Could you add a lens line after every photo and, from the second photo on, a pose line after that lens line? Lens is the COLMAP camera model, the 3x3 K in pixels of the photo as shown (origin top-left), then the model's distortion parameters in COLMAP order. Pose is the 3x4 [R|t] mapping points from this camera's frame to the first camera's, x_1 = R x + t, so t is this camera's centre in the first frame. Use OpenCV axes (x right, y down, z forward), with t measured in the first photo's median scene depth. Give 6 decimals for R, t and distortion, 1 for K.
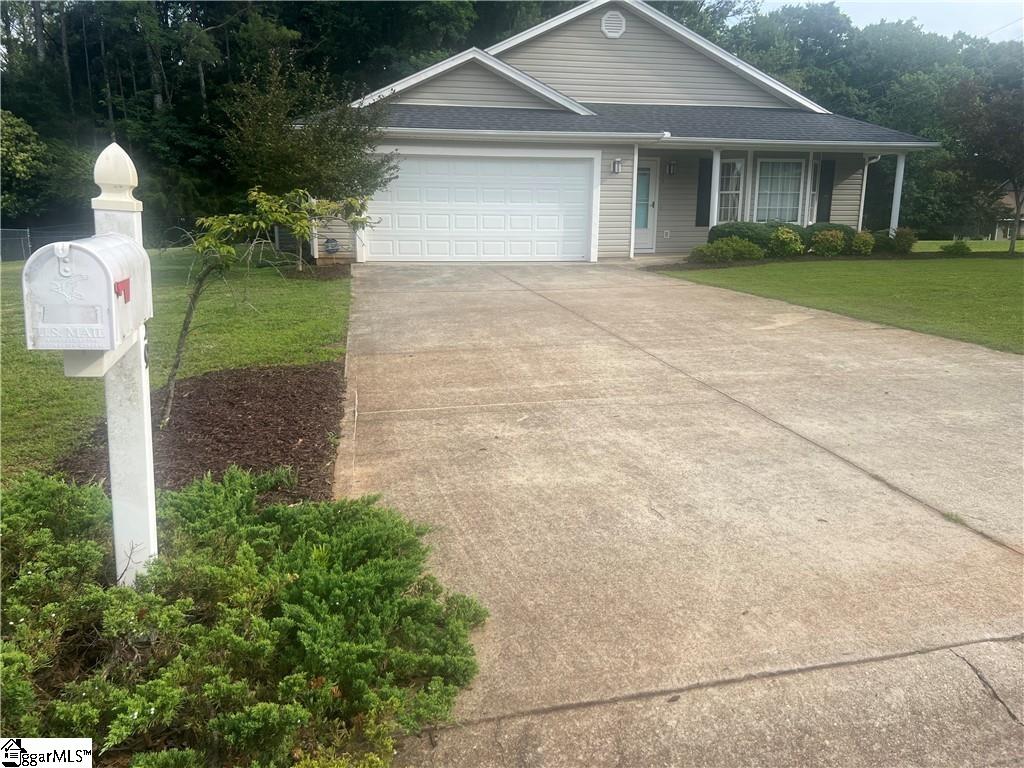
lens RADIAL K [[768.0, 0, 512.0], [0, 768.0, 384.0], [0, 0, 1]] dist [0.105276, -0.162358]
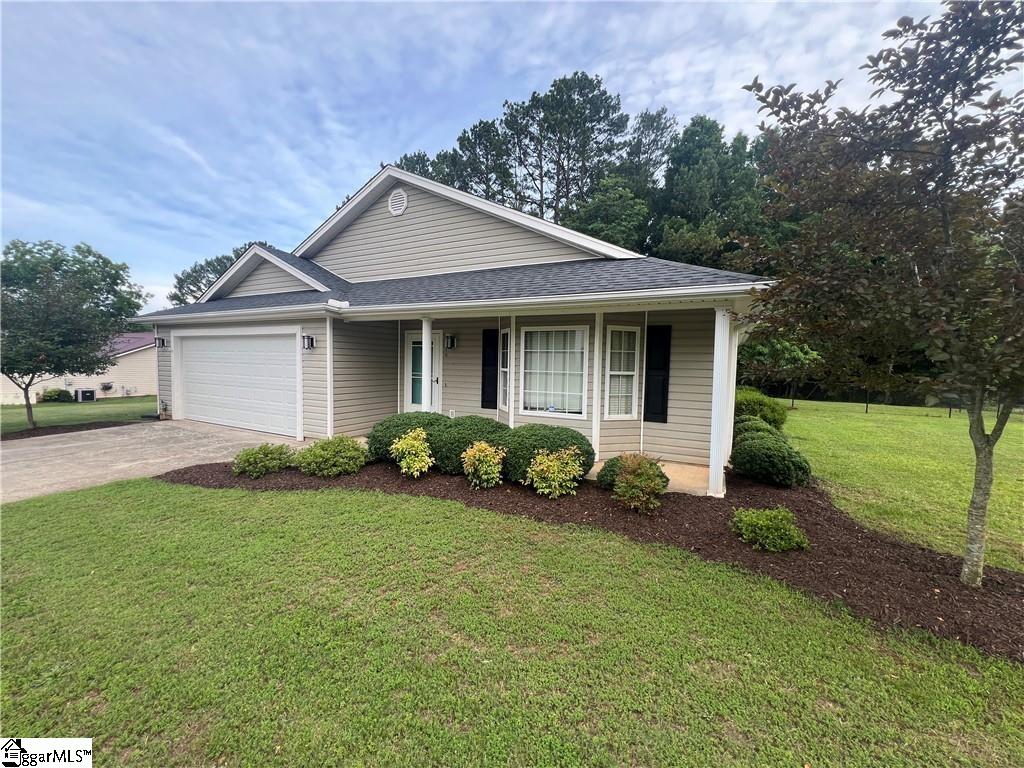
lens RADIAL K [[413.0, 0, 513.8], [0, 413.0, 383.3], [0, 0, 1]] dist [0.000380, 0.000396]
pose [[0.767486, 0.043212, -0.639607, 0.560389], [-0.150807, 0.981896, -0.114622, -0.189829], [0.623074, 0.184428, 0.760108, 0.703187]]
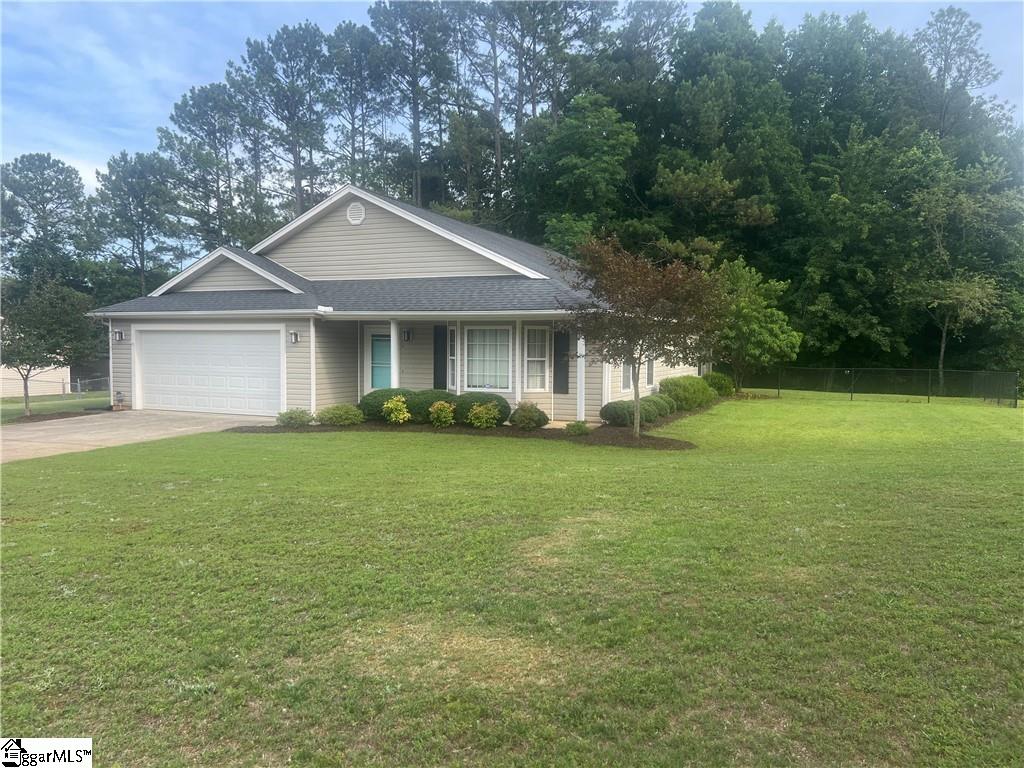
lens RADIAL K [[768.0, 0, 512.0], [0, 768.0, 384.0], [0, 0, 1]] dist [0.105276, -0.162358]
pose [[0.809450, 0.031689, -0.586333, 0.937275], [-0.128289, 0.983963, -0.123927, -0.101925], [0.573004, 0.175532, 0.800534, 0.260239]]
